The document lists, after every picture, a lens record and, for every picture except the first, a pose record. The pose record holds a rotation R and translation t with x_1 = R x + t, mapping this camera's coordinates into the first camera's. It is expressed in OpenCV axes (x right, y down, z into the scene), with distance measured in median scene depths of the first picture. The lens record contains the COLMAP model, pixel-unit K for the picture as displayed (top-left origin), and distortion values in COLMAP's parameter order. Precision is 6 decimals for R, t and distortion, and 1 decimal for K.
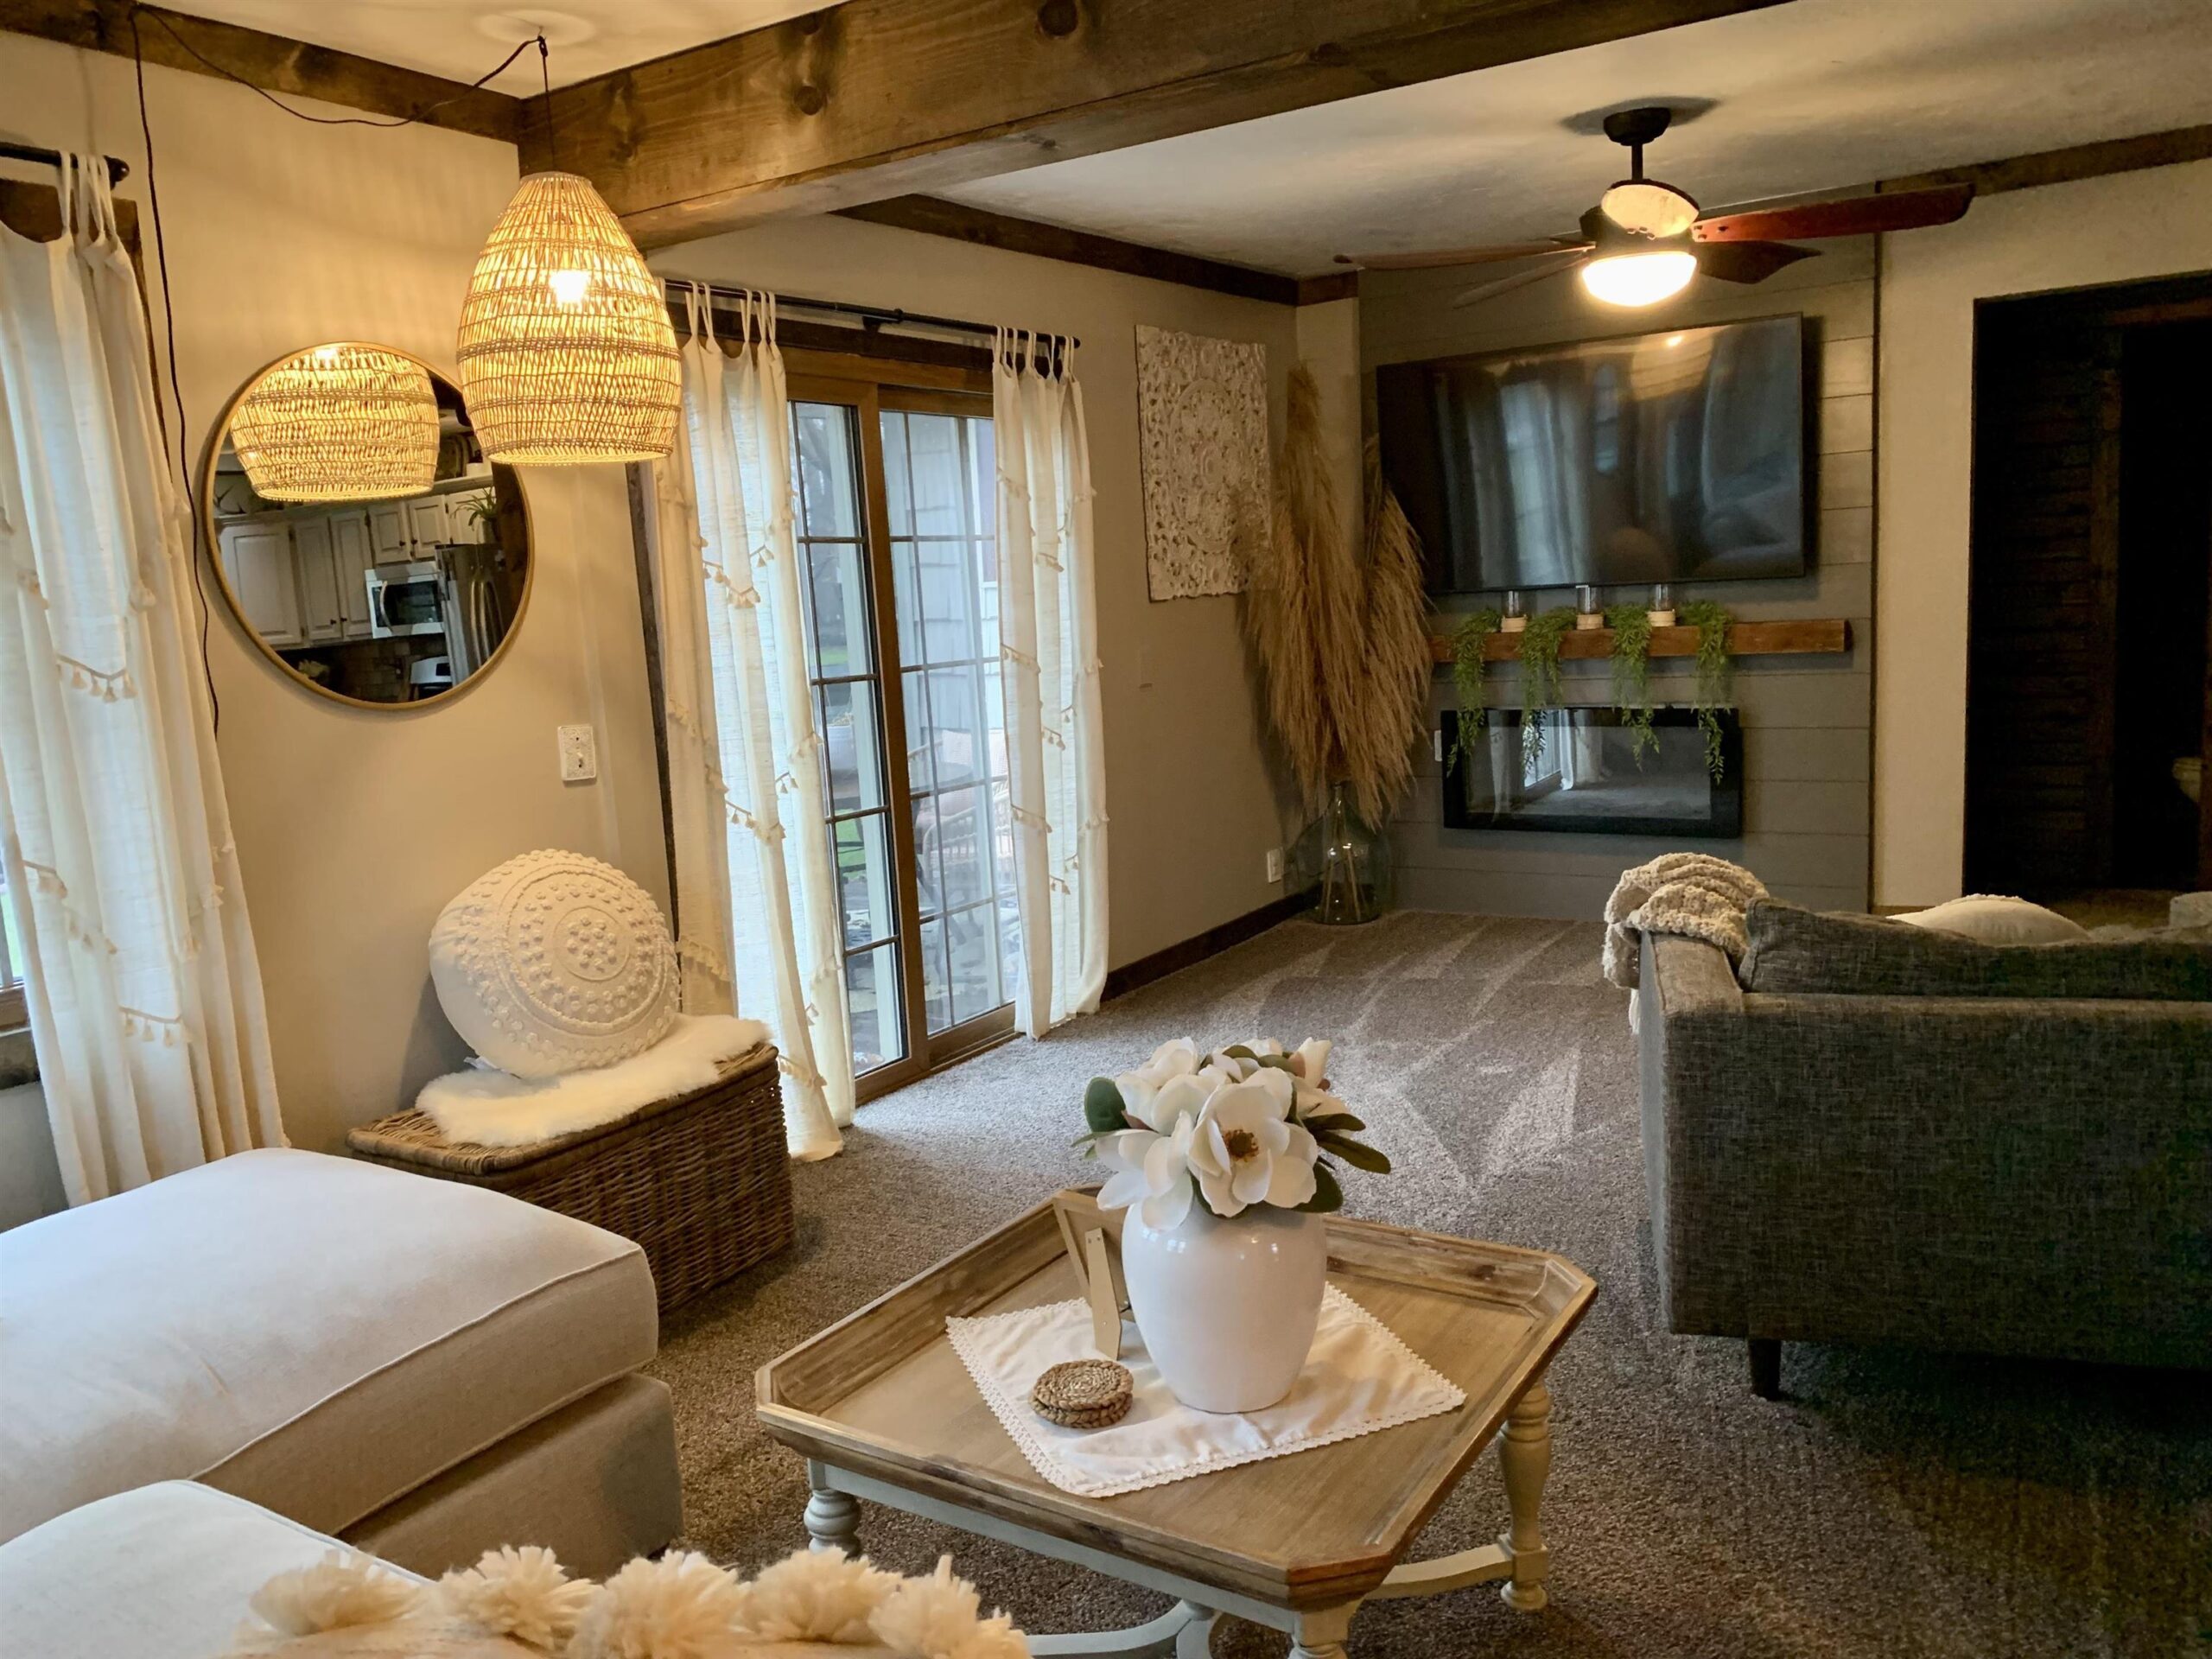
lens RADIAL K [[1691.8, 0, 1106.0], [0, 1691.8, 829.5], [0, 0, 1]] dist [0.041171, -0.003760]
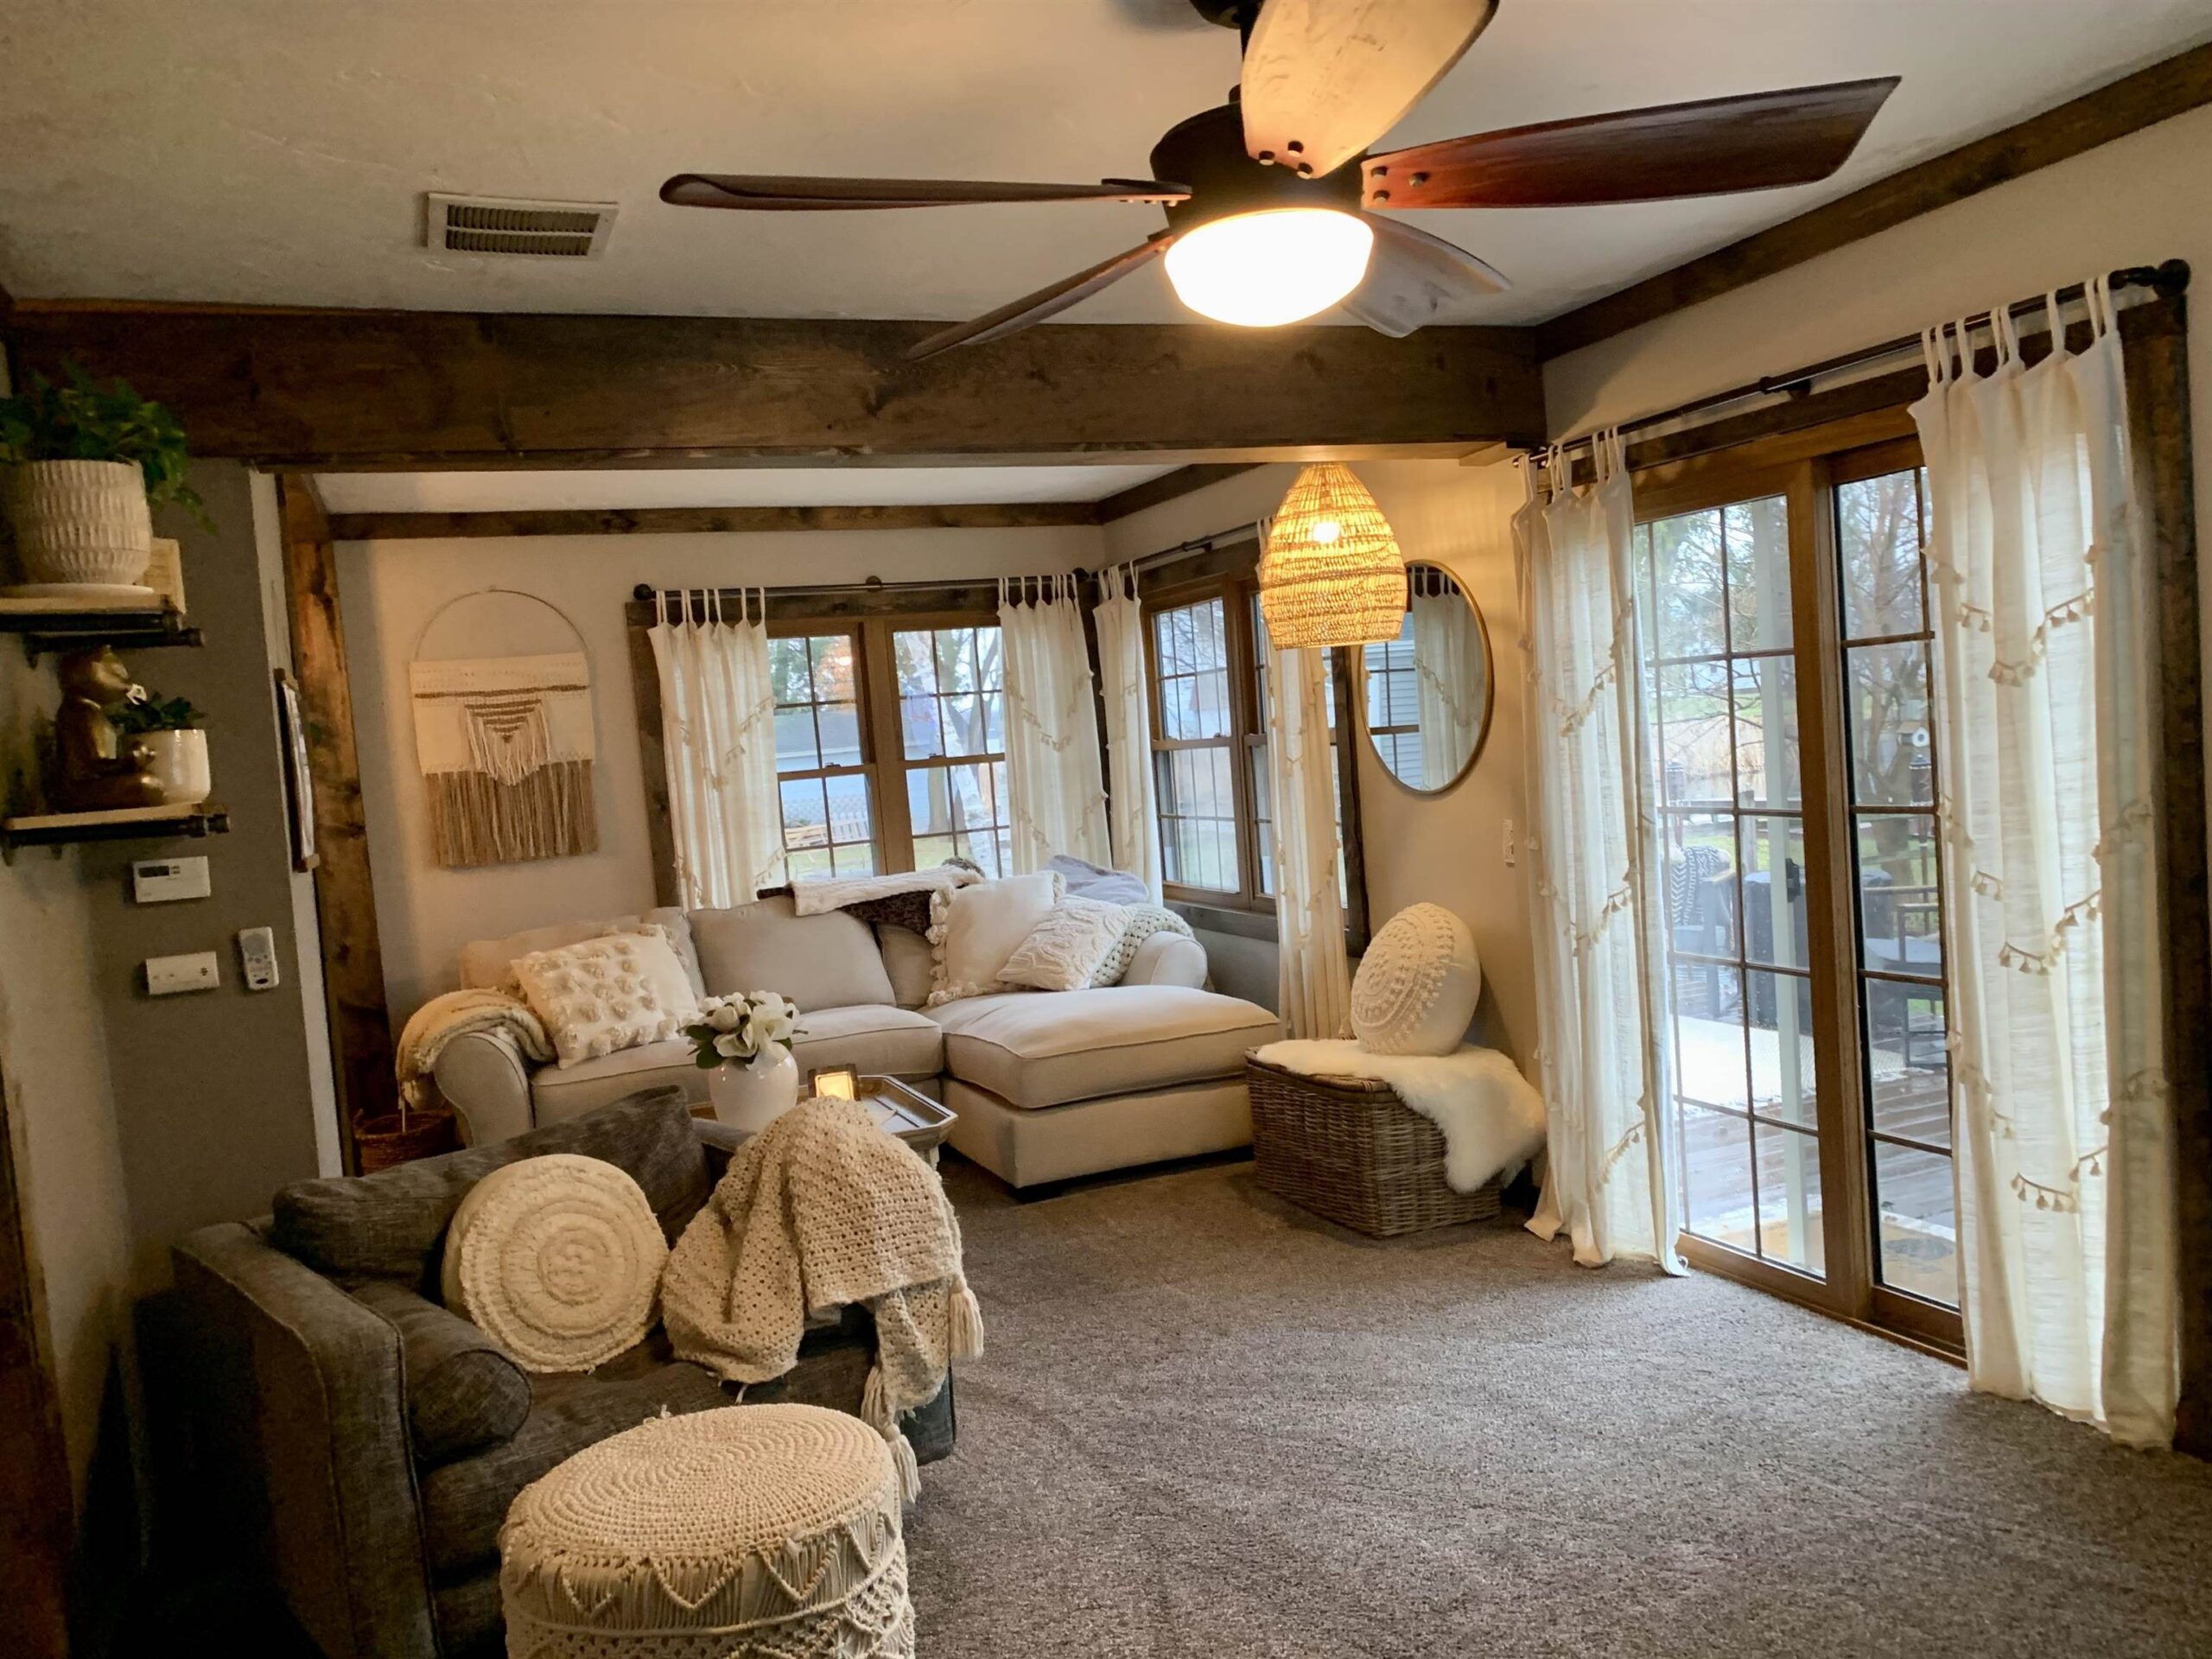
lens RADIAL K [[1691.8, 0, 1106.0], [0, 1691.8, 829.5], [0, 0, 1]] dist [0.041171, -0.003760]
pose [[-0.554916, 0.141036, -0.819864, 0.743094], [-0.018926, 0.983129, 0.181931, -0.229919], [0.831691, 0.116473, -0.542885, 1.181328]]
